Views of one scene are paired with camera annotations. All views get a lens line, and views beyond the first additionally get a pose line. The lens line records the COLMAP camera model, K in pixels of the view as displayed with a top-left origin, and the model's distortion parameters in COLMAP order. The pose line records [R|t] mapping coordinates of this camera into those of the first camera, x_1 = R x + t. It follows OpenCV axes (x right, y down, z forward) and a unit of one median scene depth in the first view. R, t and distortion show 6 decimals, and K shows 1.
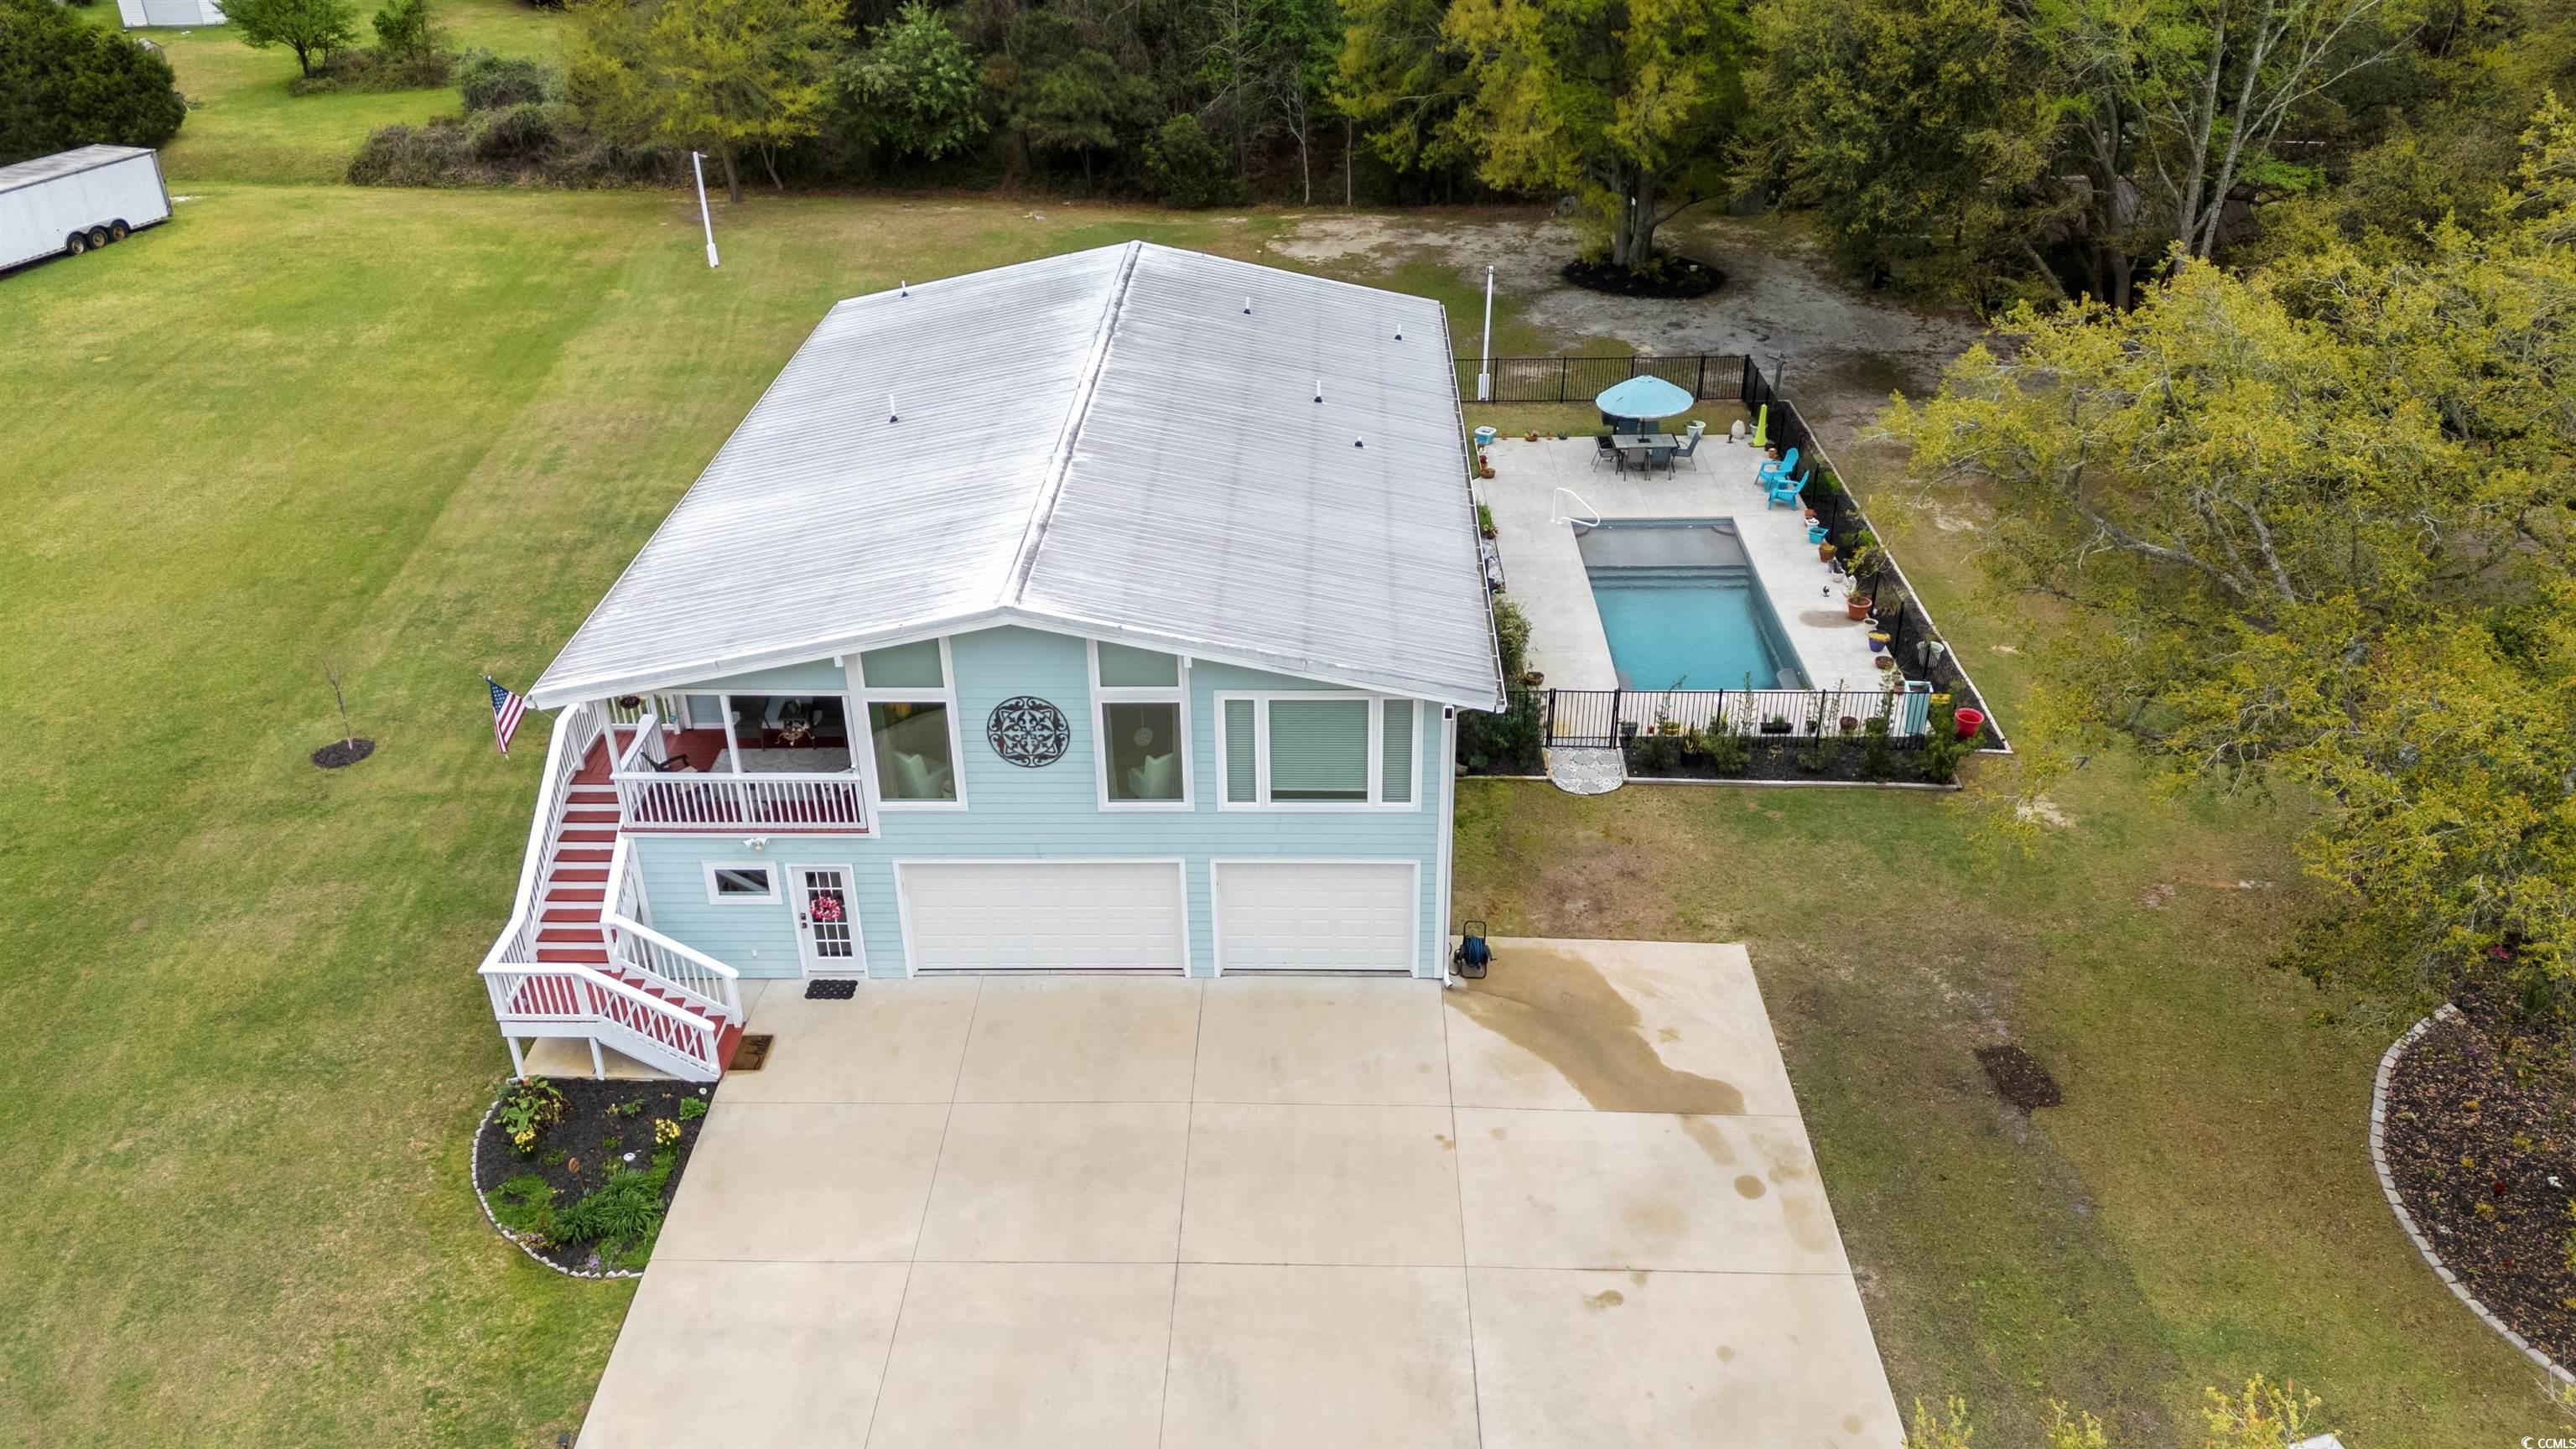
lens RADIAL K [[1879.2, 0, 1284.0], [0, 1879.2, 728.3], [0, 0, 1]] dist [0.068412, -0.042158]
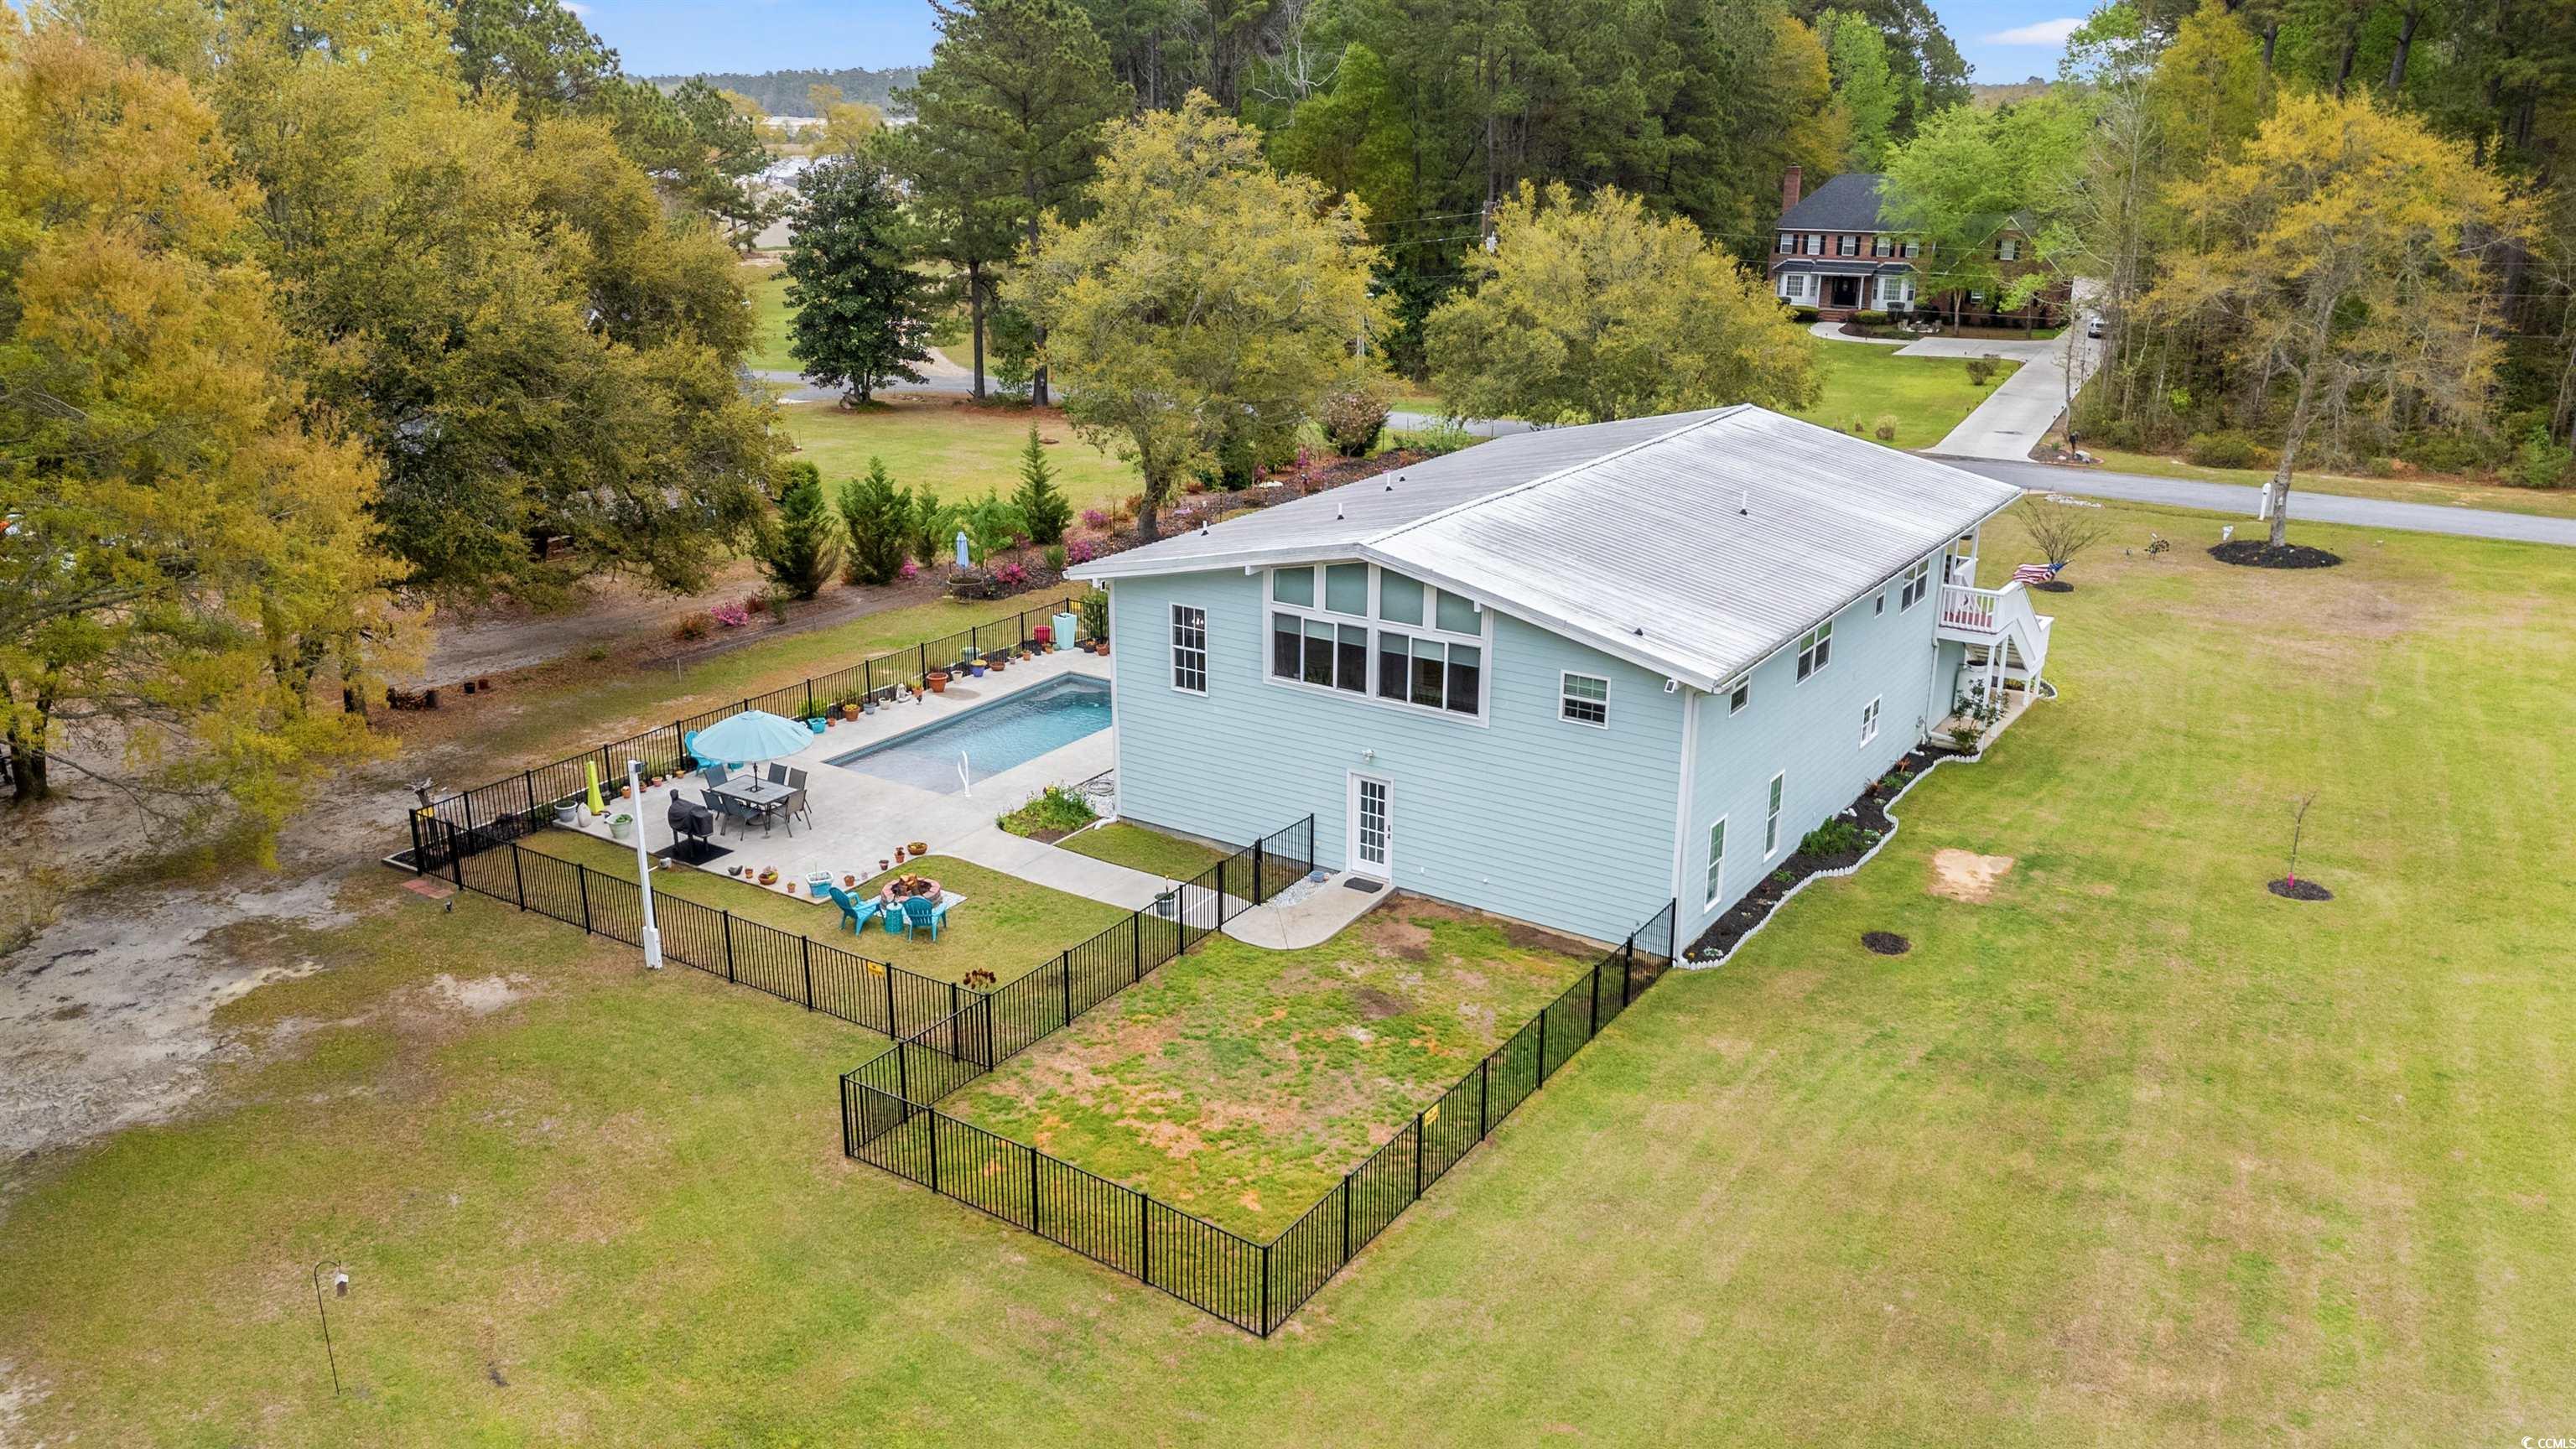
lens RADIAL K [[1879.2, 0, 1301.7], [0, 1879.2, 733.1], [0, 0, 1]] dist [0.068412, -0.042158]
pose [[-0.847858, -0.158365, 0.506021, -0.655292], [0.268785, 0.694272, 0.667639, -1.022231], [-0.457047, 0.702074, -0.546077, 2.077638]]
